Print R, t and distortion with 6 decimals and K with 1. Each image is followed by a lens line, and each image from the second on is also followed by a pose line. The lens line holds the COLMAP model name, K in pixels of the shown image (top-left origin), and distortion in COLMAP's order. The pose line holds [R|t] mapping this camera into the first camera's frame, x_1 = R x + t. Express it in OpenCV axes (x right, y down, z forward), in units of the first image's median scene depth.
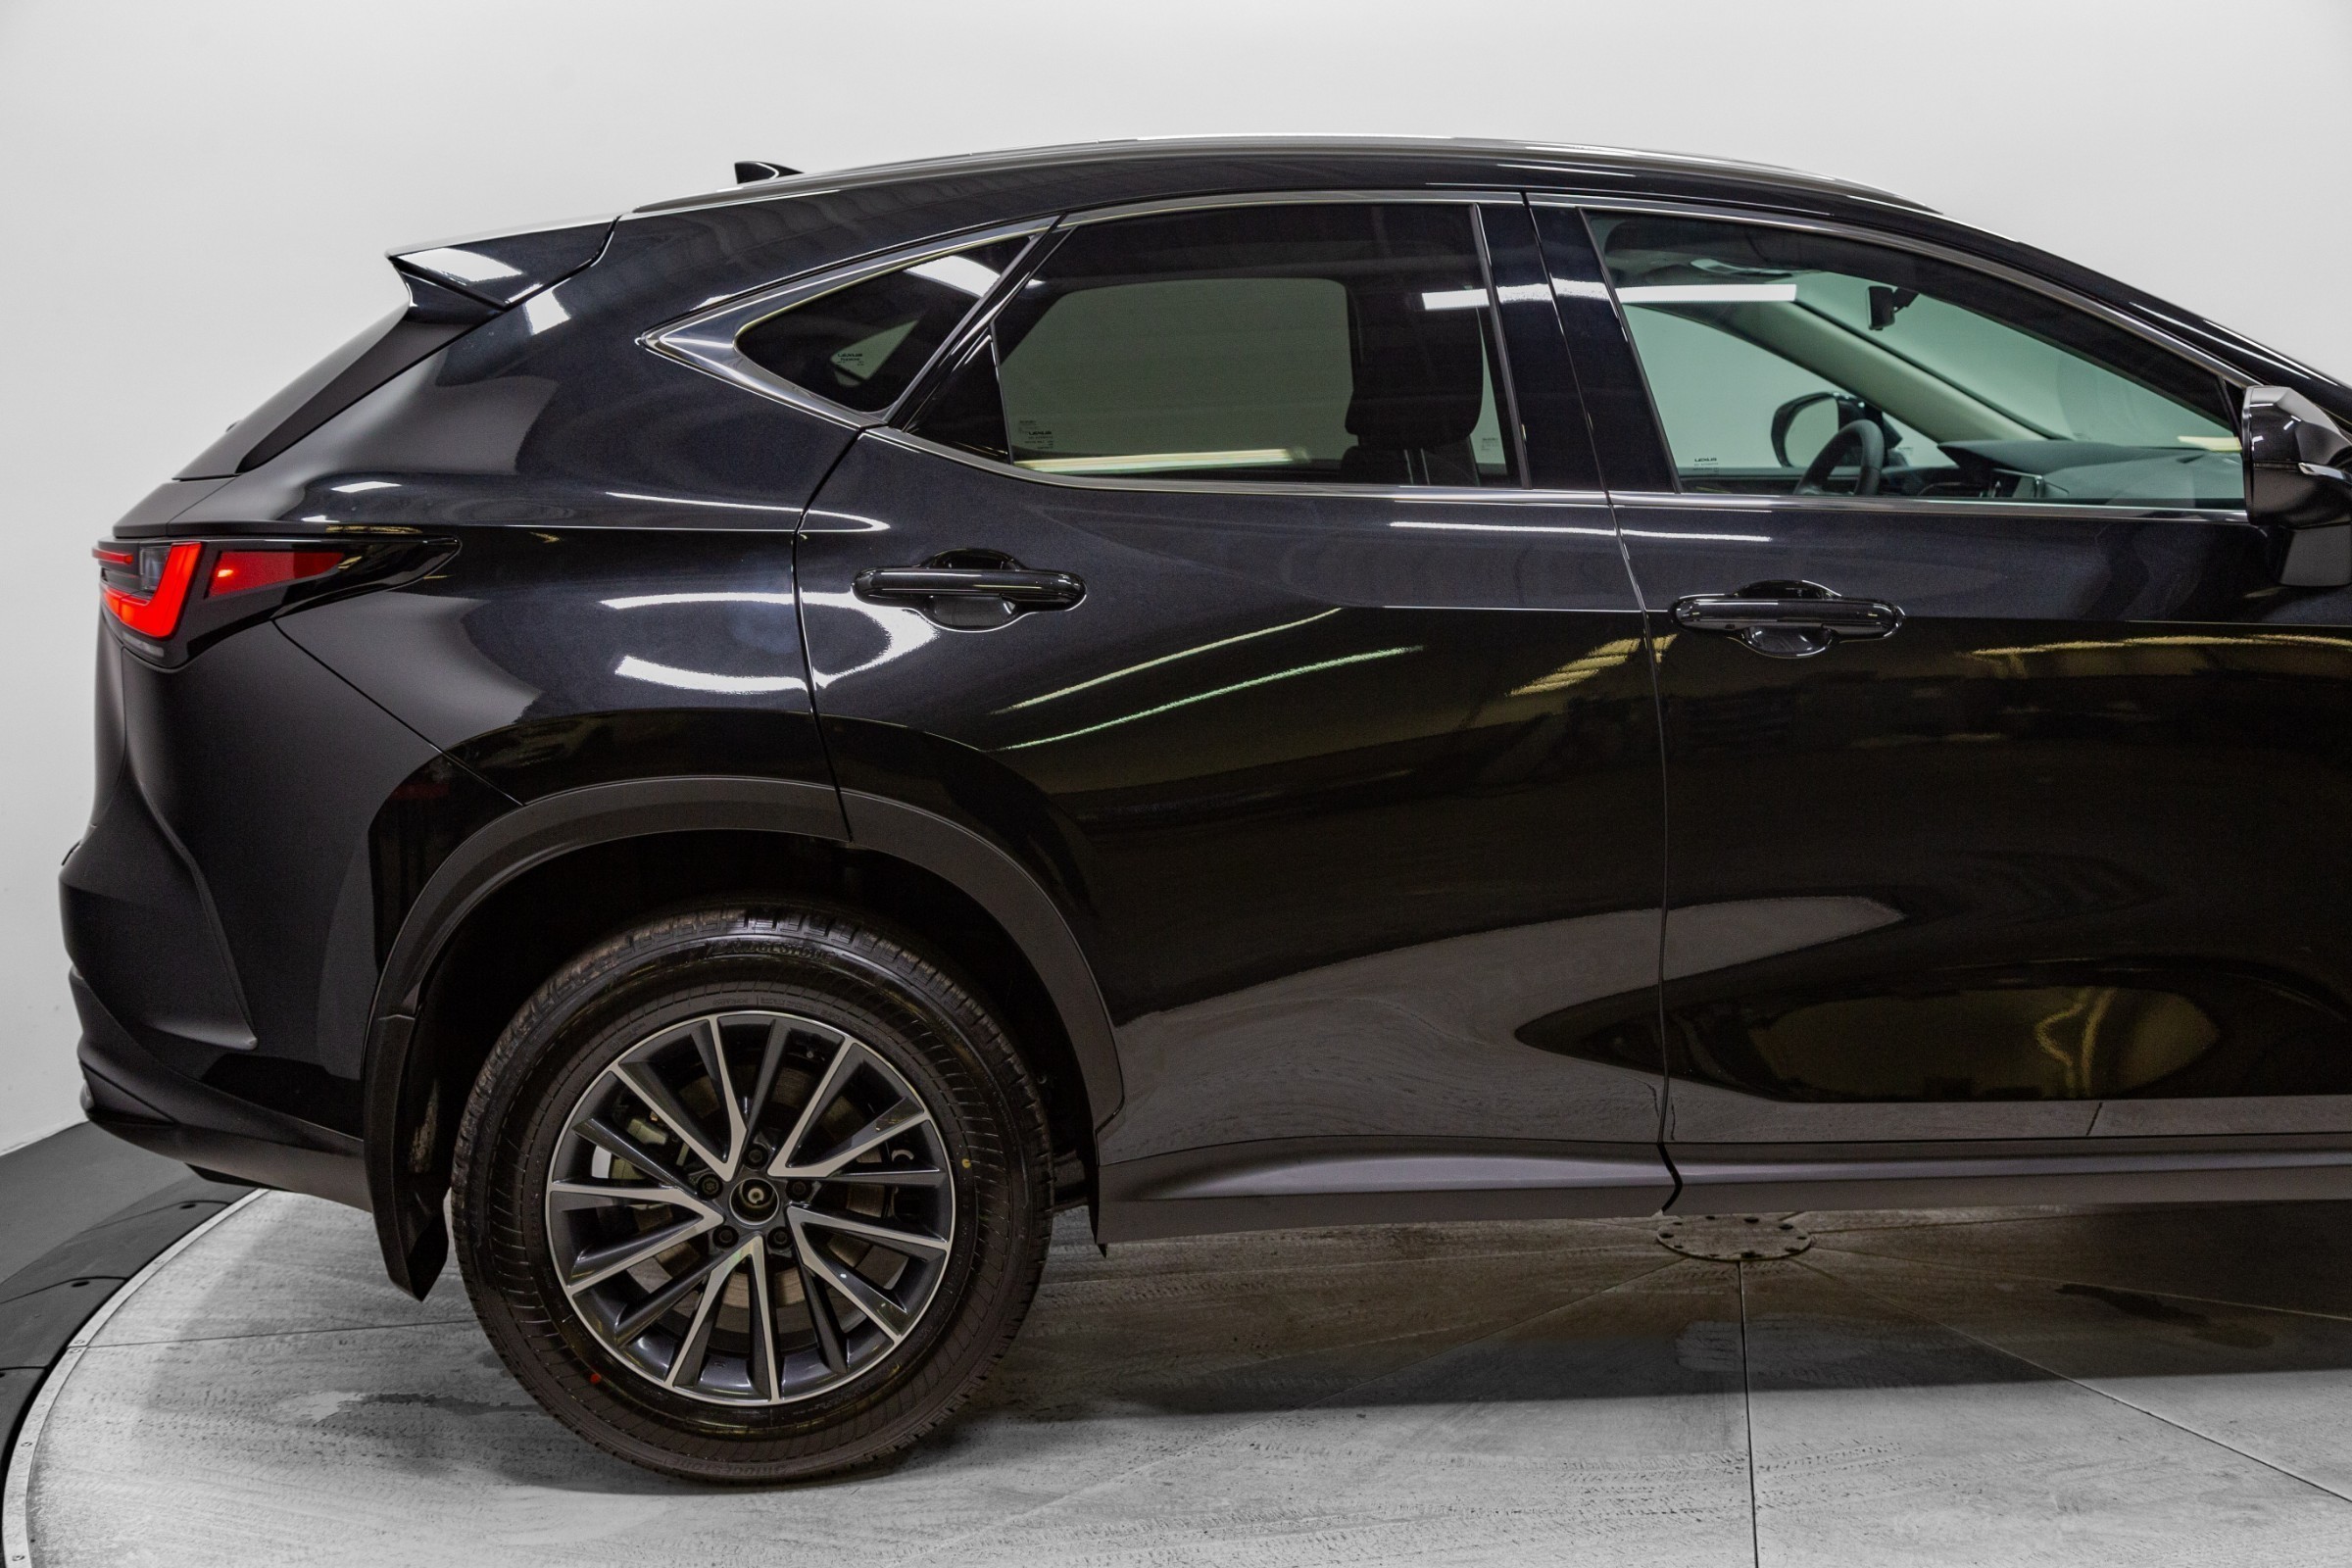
lens RADIAL K [[2558.4, 0, 1176.0], [0, 2558.4, 784.0], [0, 0, 1]] dist [-0.001914, -0.004496]
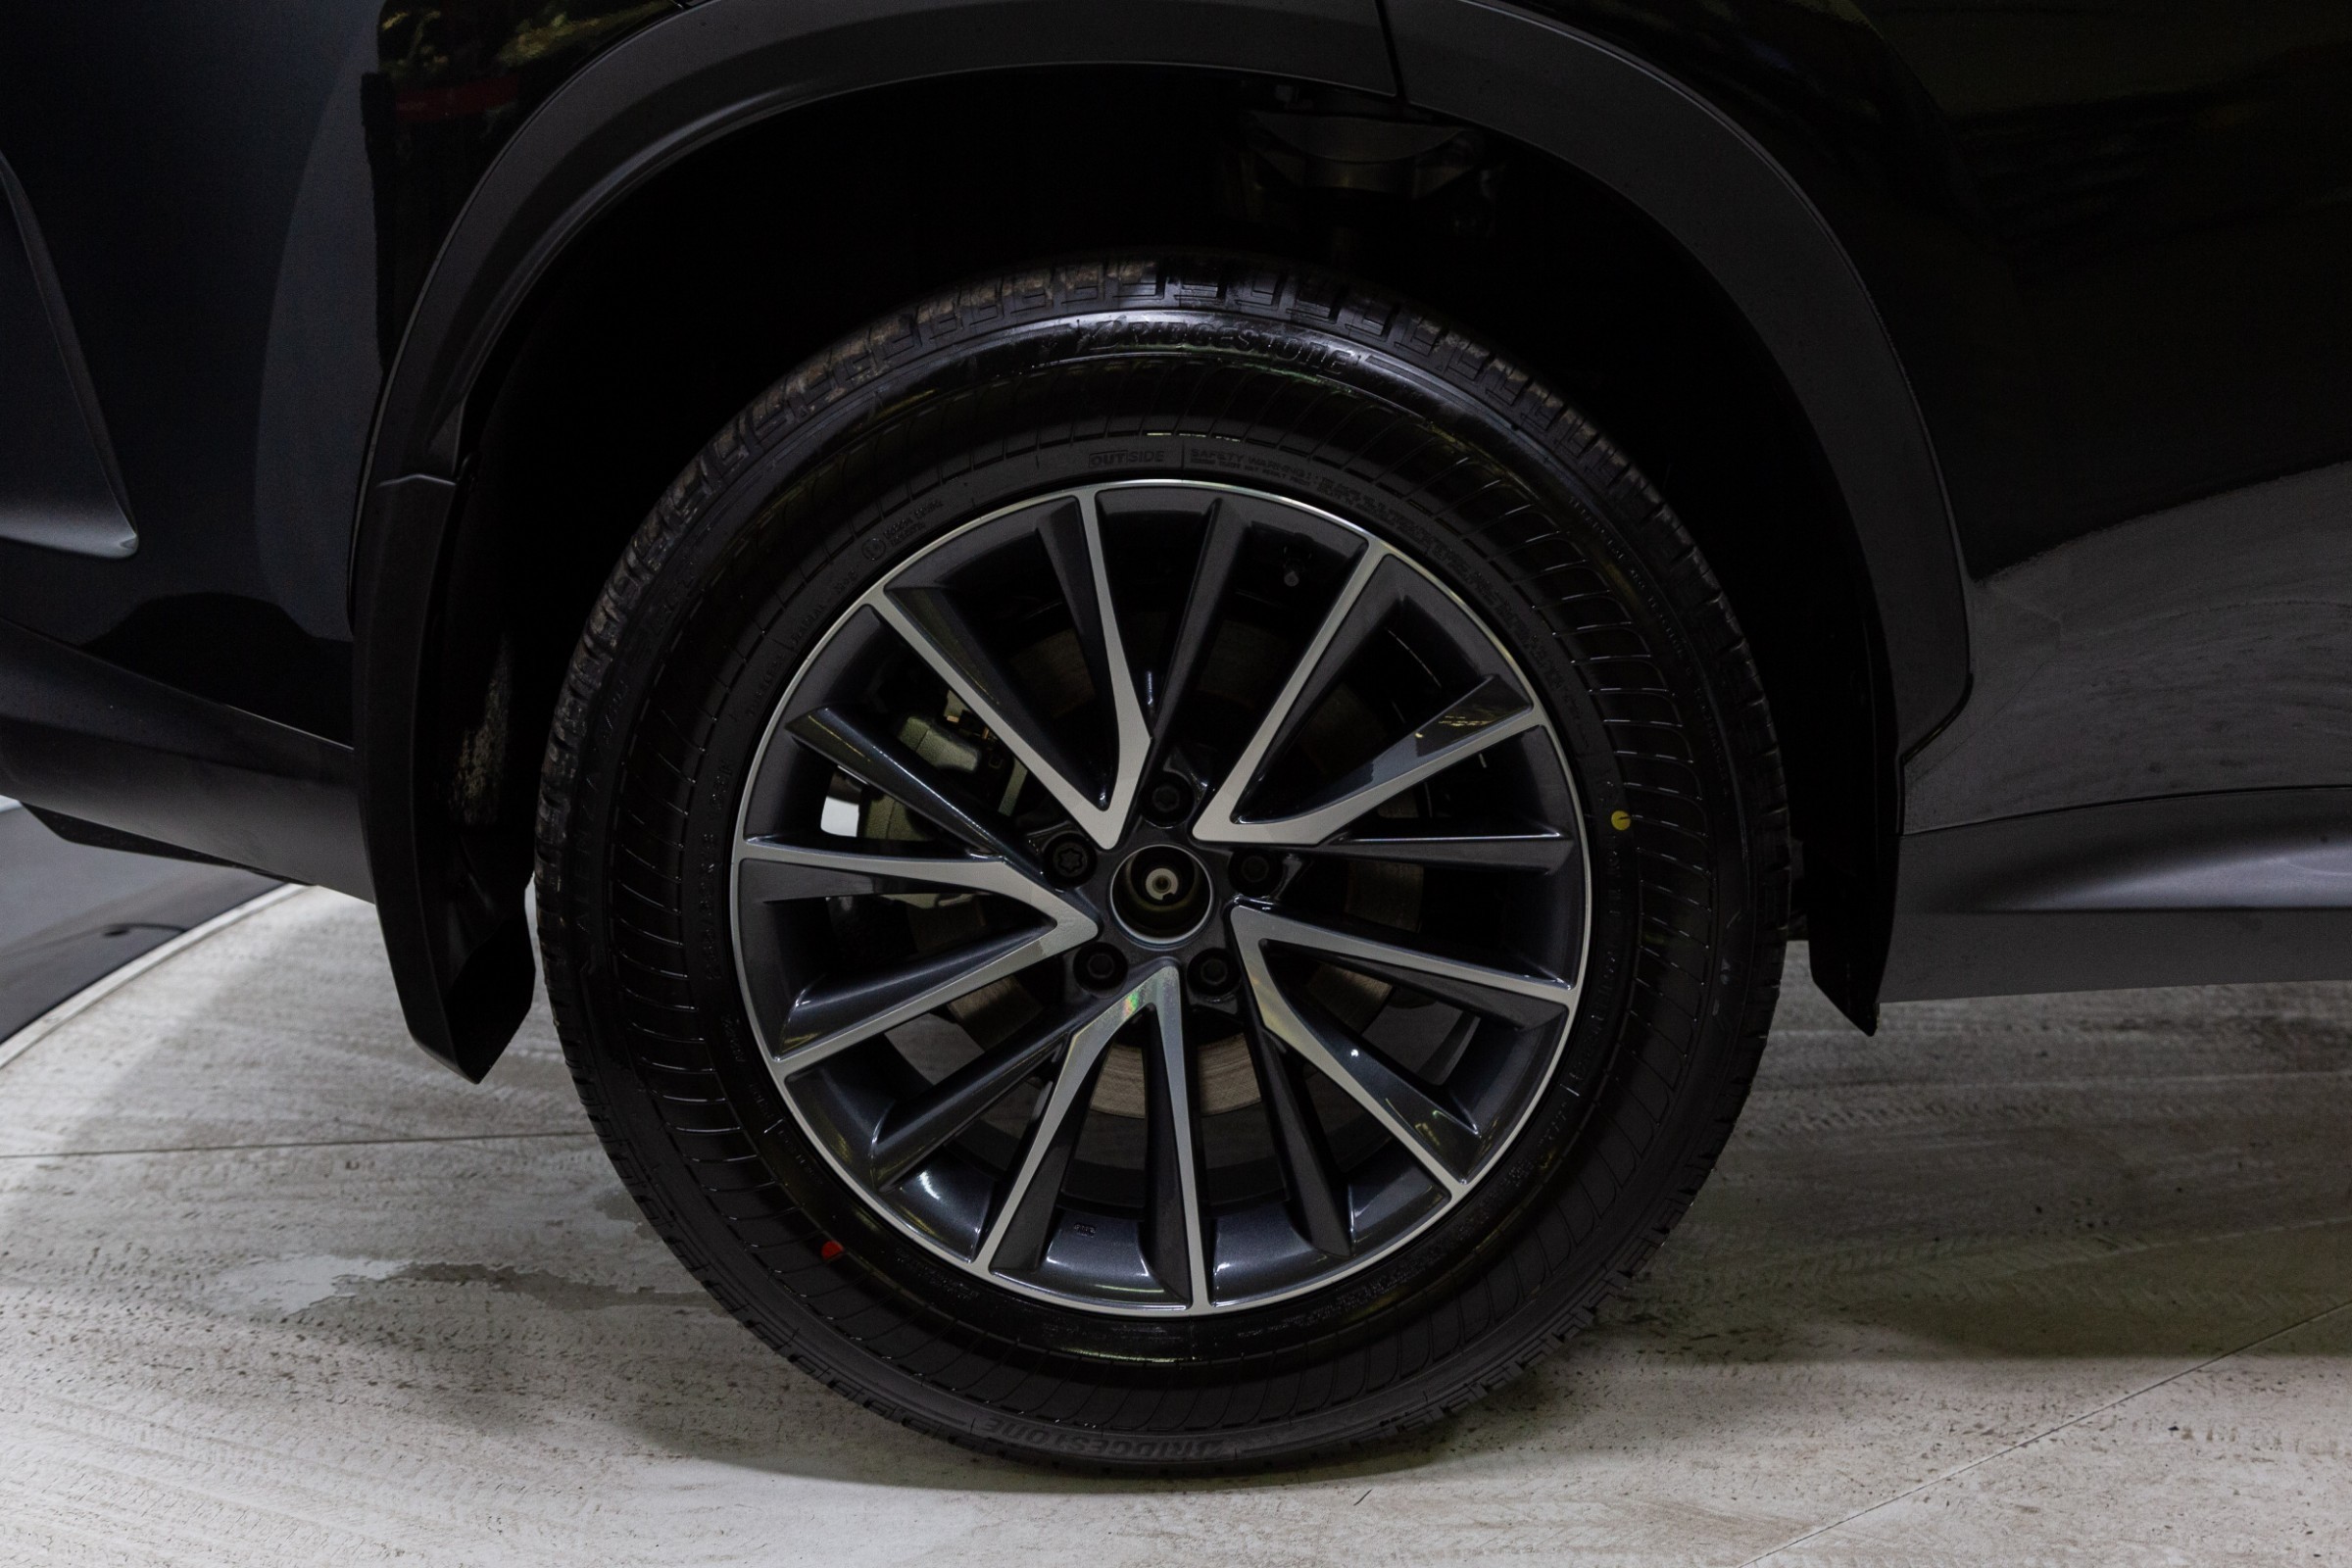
lens RADIAL K [[3050.1, 0, 1176.0], [0, 3050.1, 784.0], [0, 0, 1]] dist [0.004590, 0.040922]
pose [[0.996433, 0.018929, -0.082238, -0.115208], [-0.012392, 0.996774, 0.079293, 0.097279], [0.083474, -0.077991, 0.993453, 0.436240]]
